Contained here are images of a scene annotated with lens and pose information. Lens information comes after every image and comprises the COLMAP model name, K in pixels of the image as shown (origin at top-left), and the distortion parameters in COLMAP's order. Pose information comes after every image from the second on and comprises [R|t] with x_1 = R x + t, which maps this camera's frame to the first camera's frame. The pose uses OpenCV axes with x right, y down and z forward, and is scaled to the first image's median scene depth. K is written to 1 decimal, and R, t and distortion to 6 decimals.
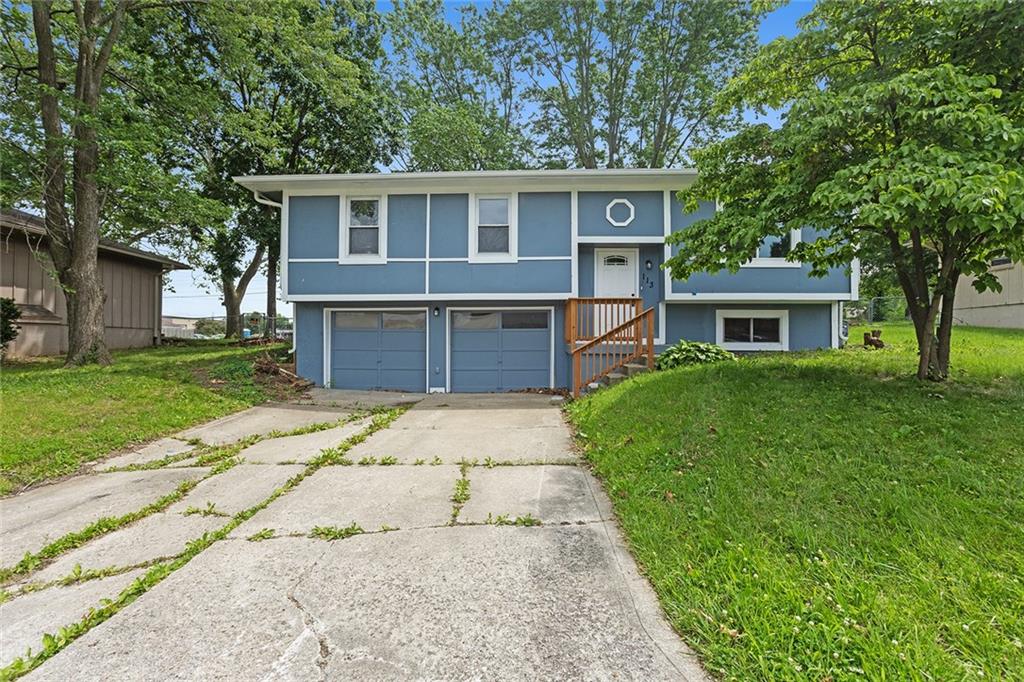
lens RADIAL K [[485.0, 0, 497.4], [0, 485.0, 330.2], [0, 0, 1]] dist [0.004410, 0.000829]
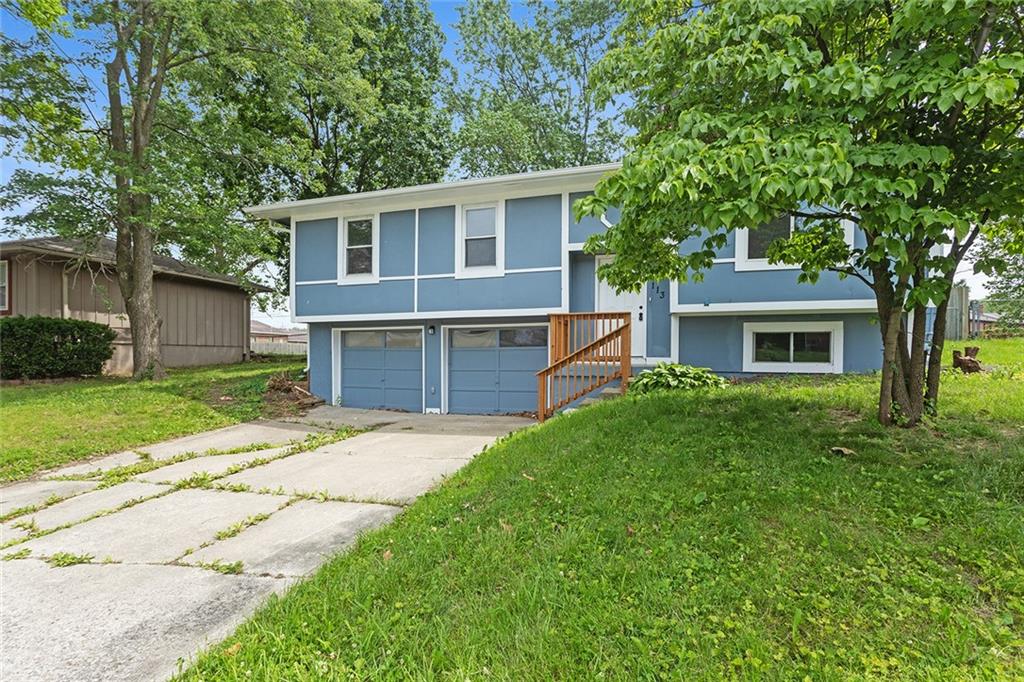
lens RADIAL K [[502.8, 0, 511.3], [0, 502.8, 349.9], [0, 0, 1]] dist [0.004831, 0.000619]
pose [[0.963422, -0.004511, -0.267953, 0.308608], [0.009741, 0.999787, 0.018190, -0.015797], [0.267813, -0.020134, 0.963260, 0.076133]]
